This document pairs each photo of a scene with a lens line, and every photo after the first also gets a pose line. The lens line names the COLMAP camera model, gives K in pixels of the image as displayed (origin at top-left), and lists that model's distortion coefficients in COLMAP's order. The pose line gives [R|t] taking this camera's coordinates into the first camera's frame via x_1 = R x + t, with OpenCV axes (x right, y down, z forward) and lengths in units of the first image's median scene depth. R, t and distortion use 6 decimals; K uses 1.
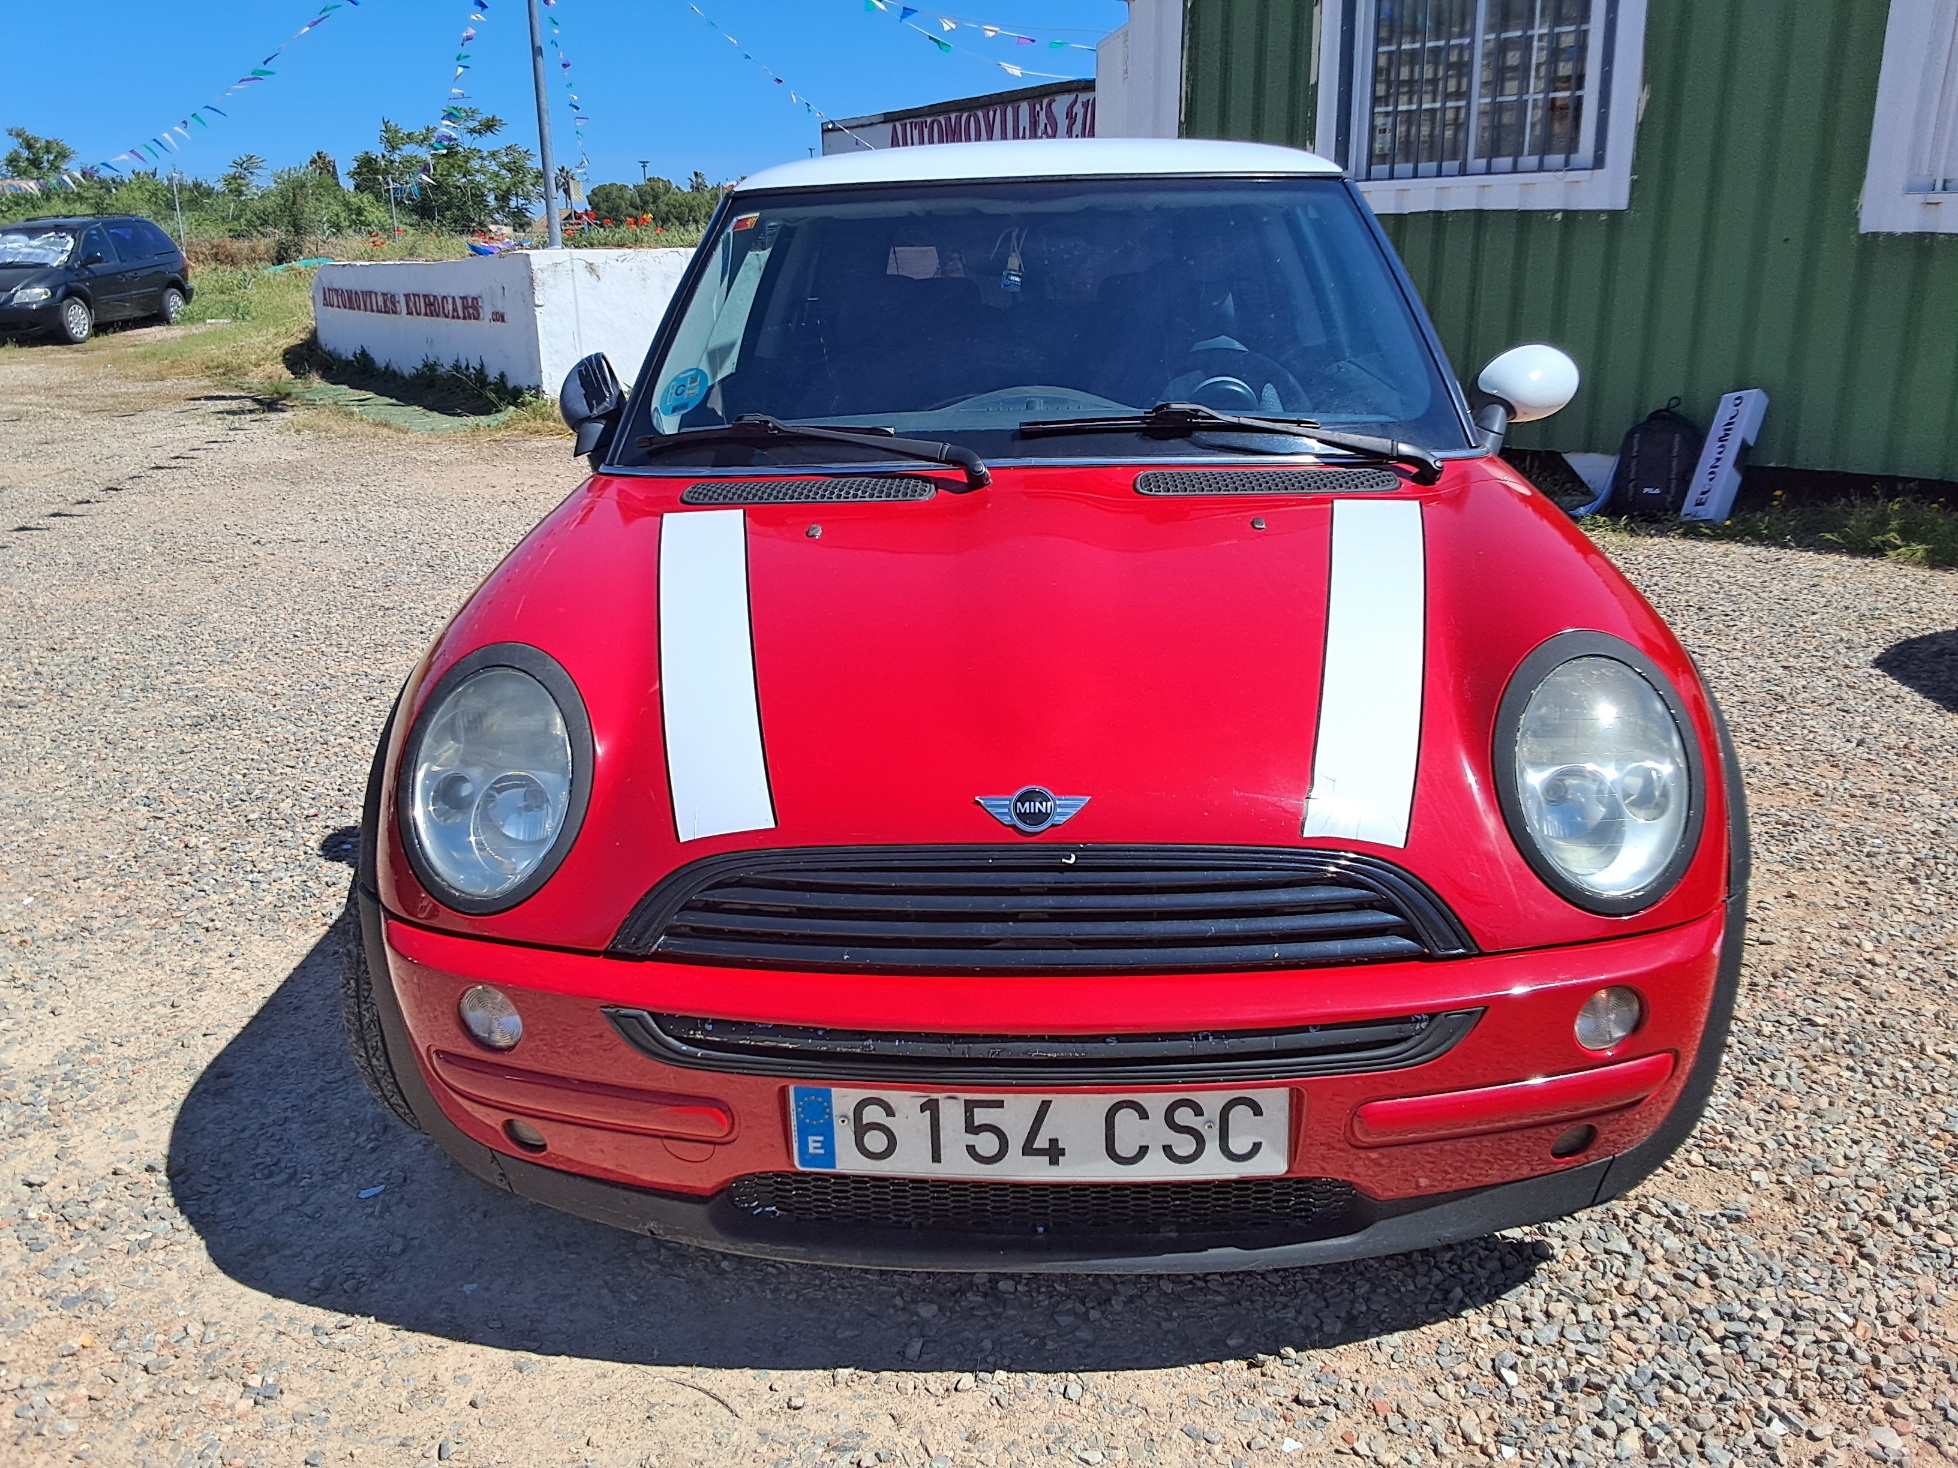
lens RADIAL K [[1609.3, 0, 977.7], [0, 1609.3, 728.6], [0, 0, 1]] dist [0.056126, -0.003524]
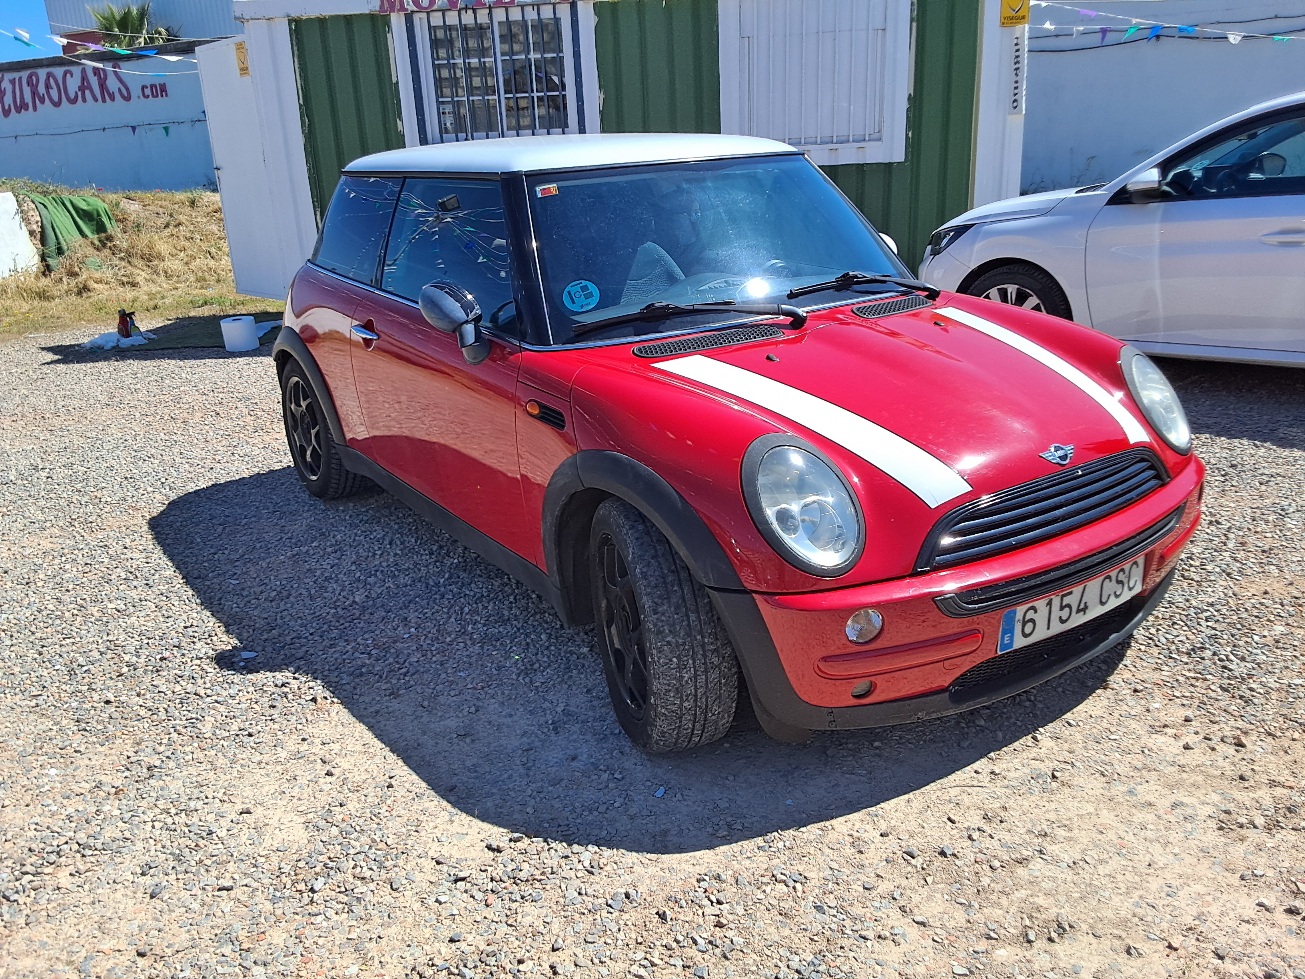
lens RADIAL K [[1072.6, 0, 648.2], [0, 1072.6, 494.7], [0, 0, 1]] dist [0.056126, -0.003524]
pose [[0.796432, -0.208211, 0.567754, -1.189745], [0.209750, 0.975686, 0.063577, -0.100487], [-0.567187, 0.068451, 0.820739, 0.126903]]
